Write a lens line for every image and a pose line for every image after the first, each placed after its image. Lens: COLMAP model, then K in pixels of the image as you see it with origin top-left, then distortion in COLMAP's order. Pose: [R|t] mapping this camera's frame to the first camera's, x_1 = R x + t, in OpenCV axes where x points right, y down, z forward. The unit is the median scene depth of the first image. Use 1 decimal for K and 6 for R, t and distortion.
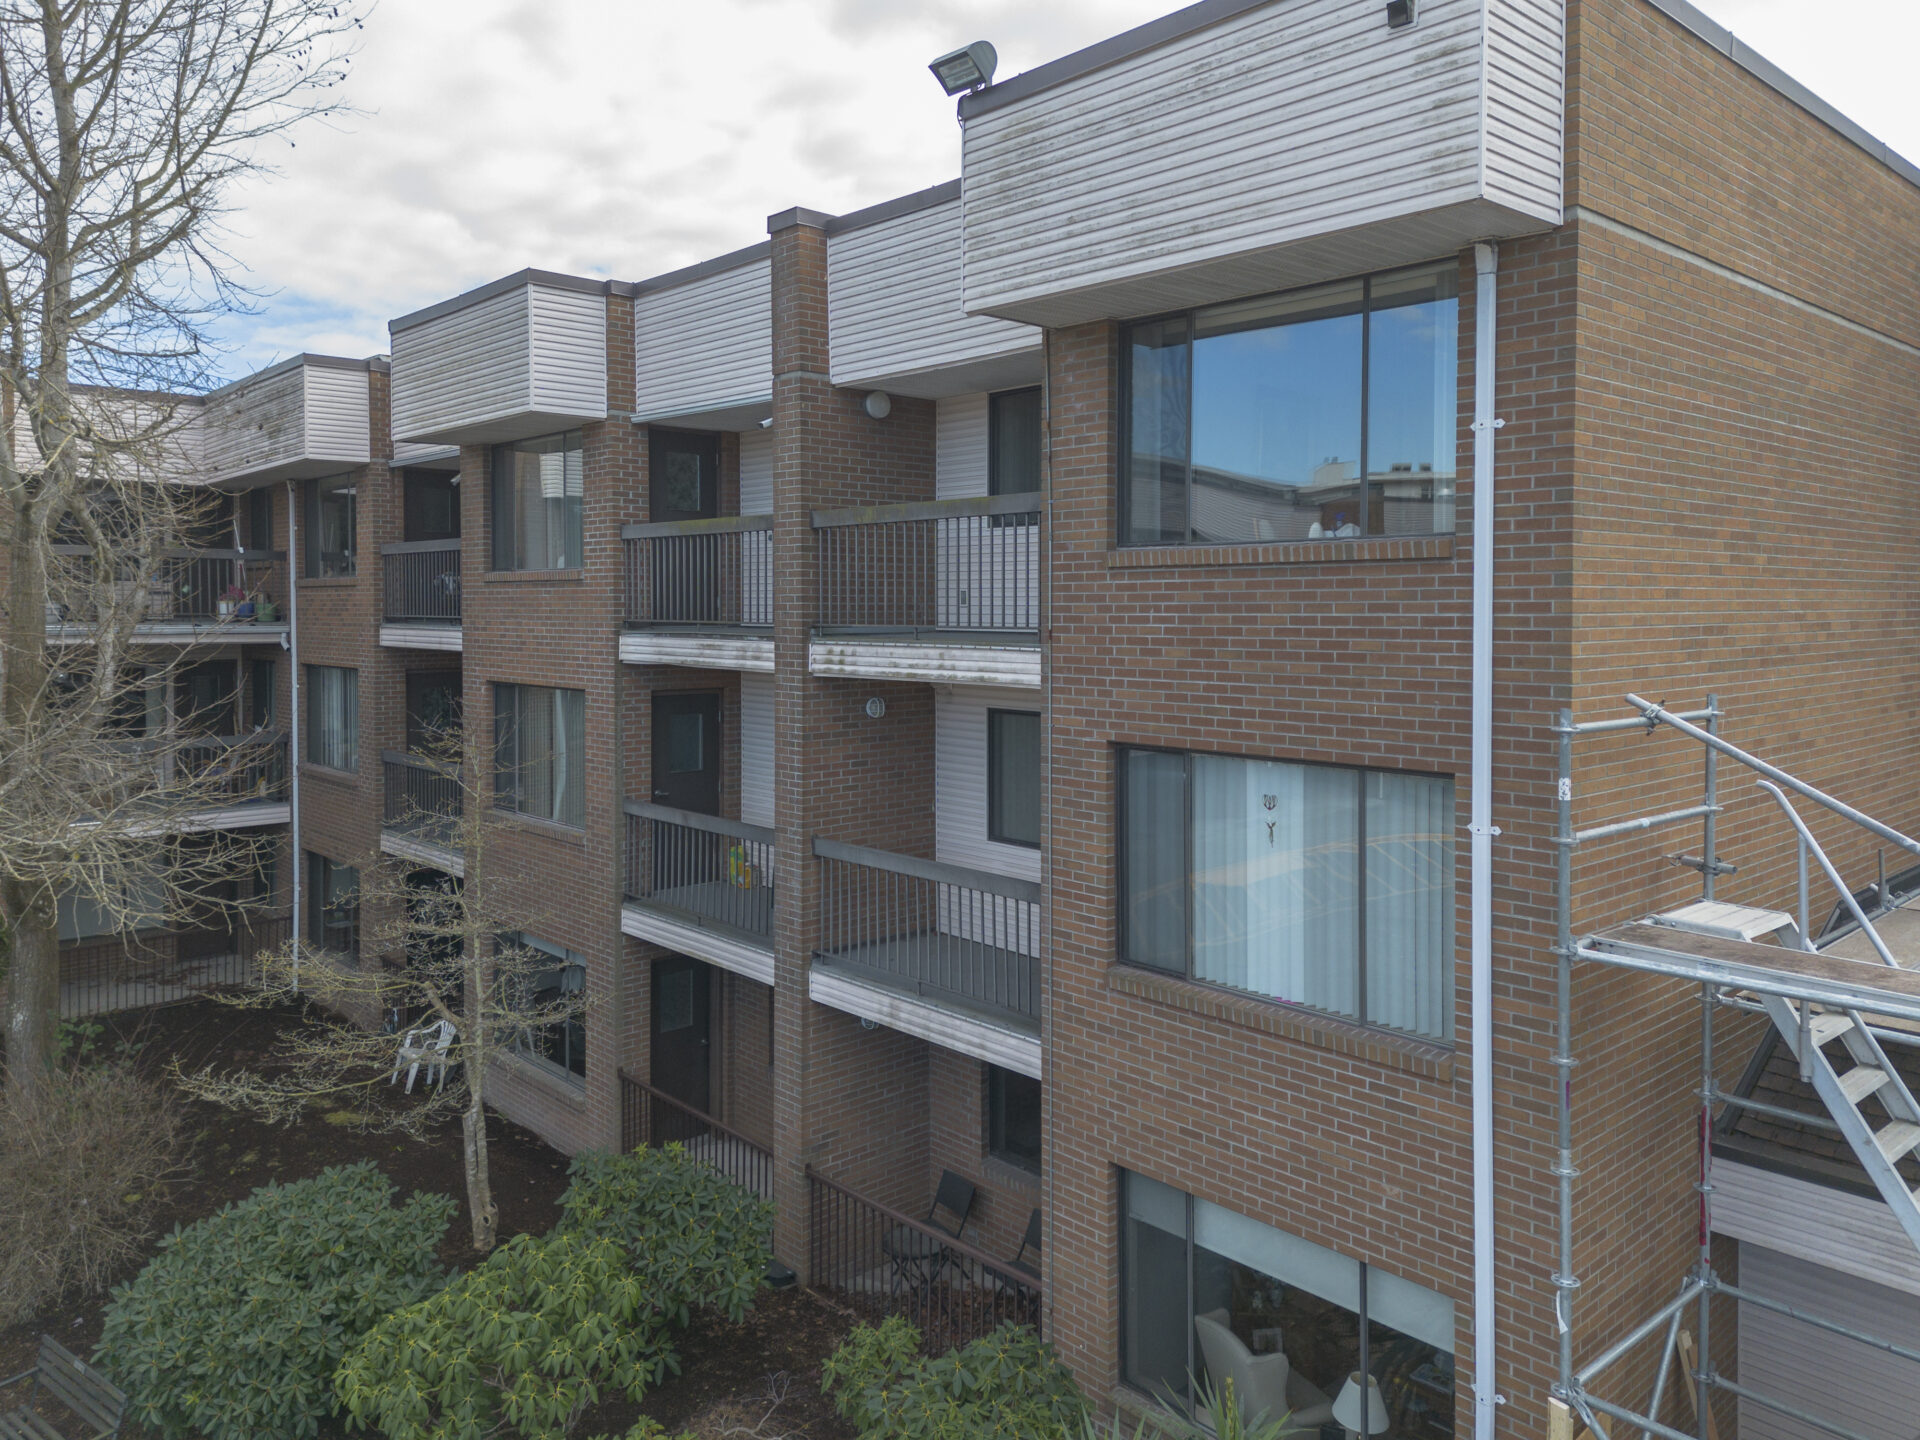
lens RADIAL K [[1383.8, 0, 959.8], [0, 1383.8, 659.1], [0, 0, 1]] dist [0.151840, -0.203011]
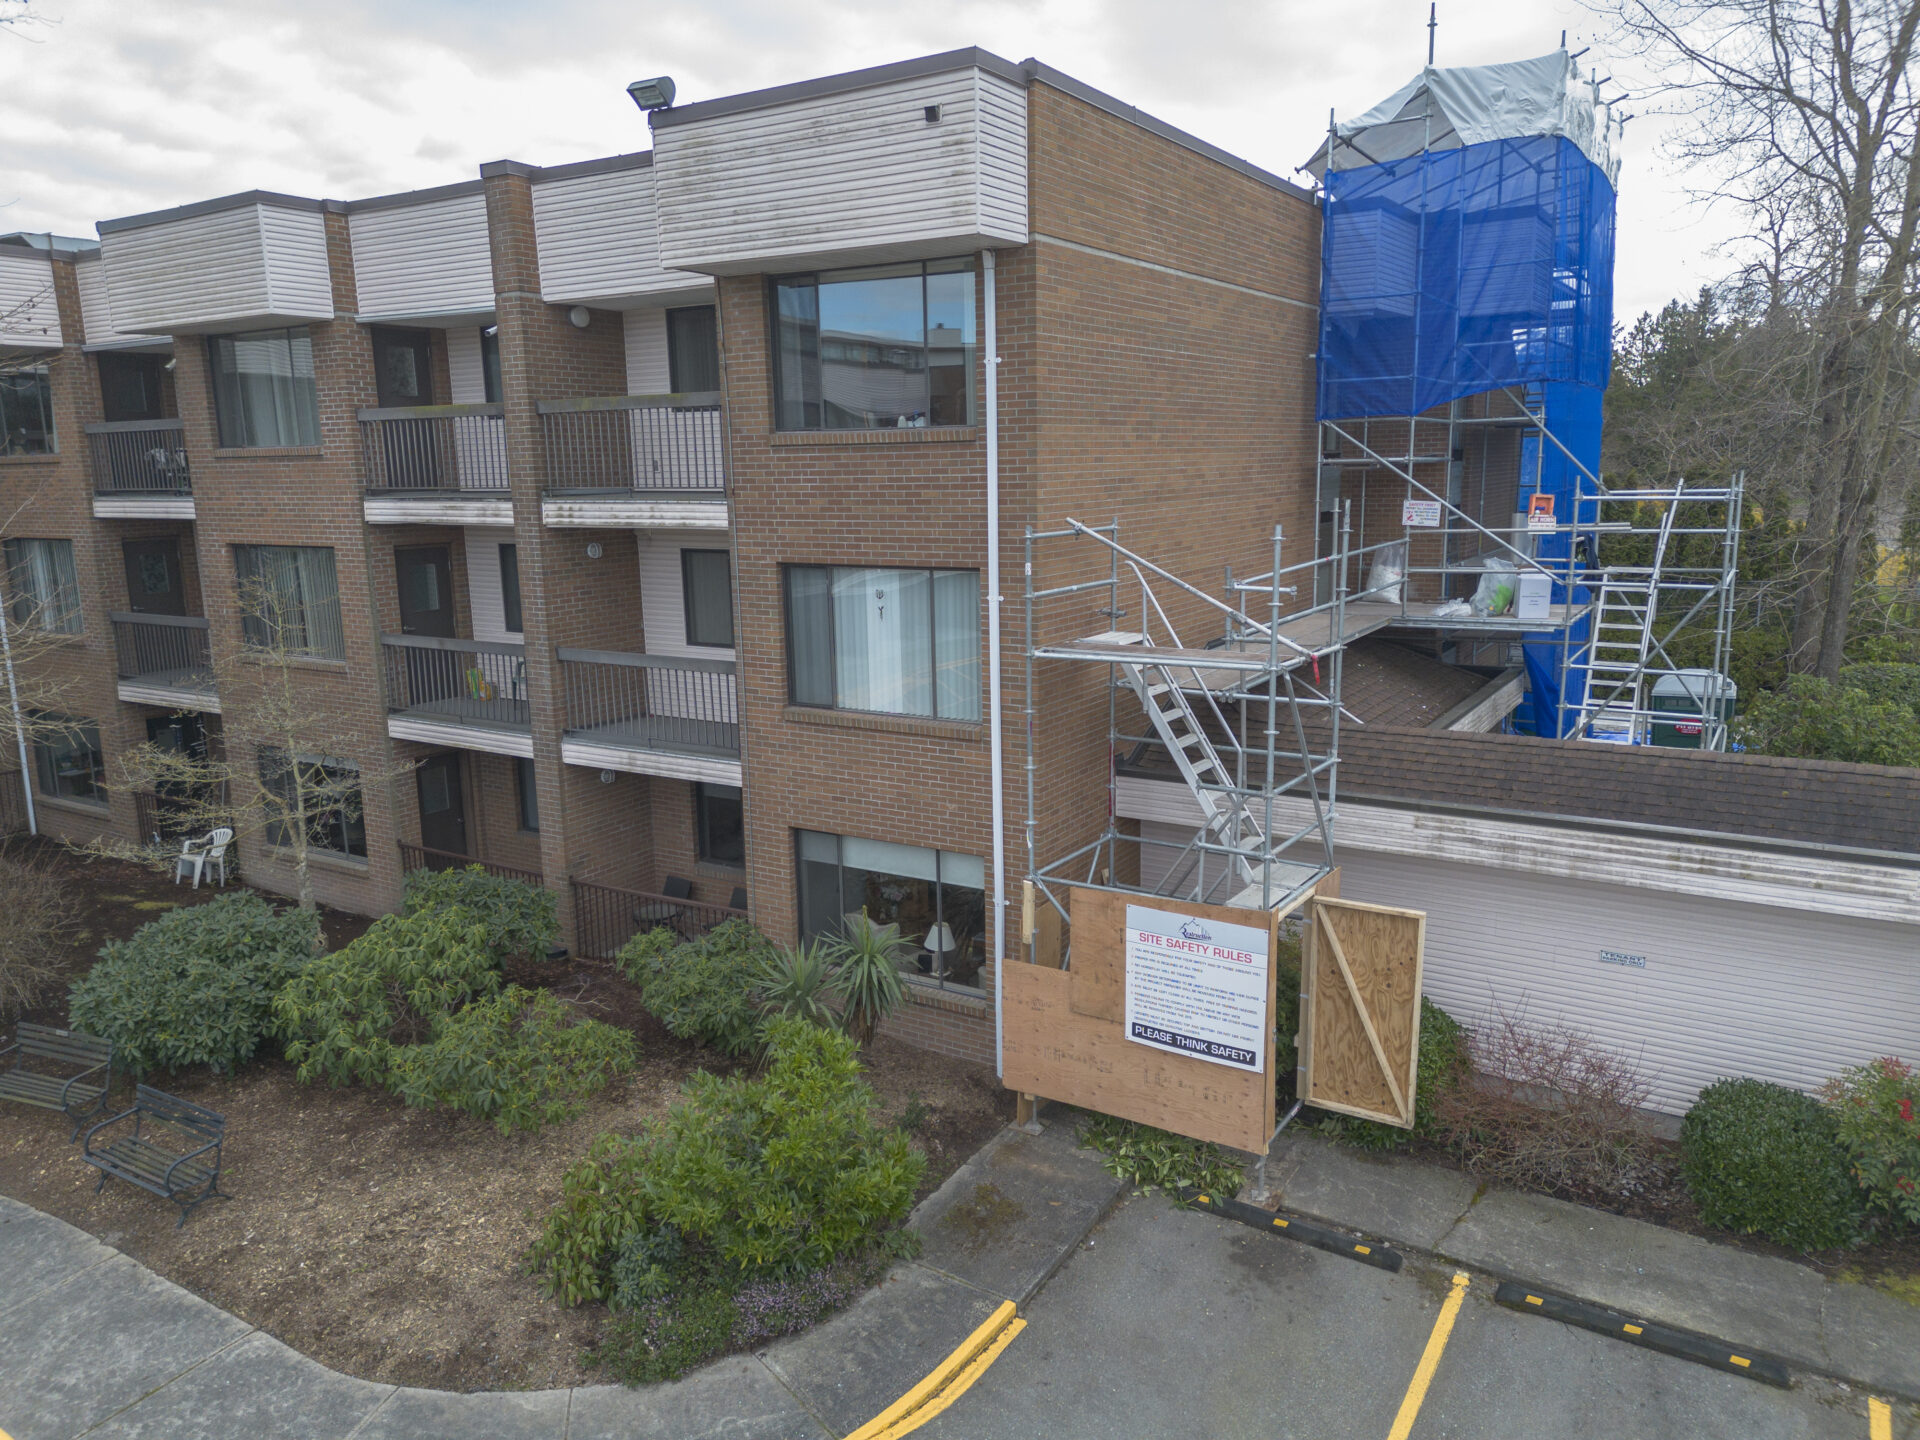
lens RADIAL K [[1518.5, 0, 958.6], [0, 1518.5, 748.4], [0, 0, 1]] dist [0.104269, -0.190280]
pose [[0.966679, -0.064911, 0.247623, -0.128260], [0.028310, 0.988492, 0.148601, 0.018307], [-0.254420, -0.136639, 0.957393, -0.685688]]
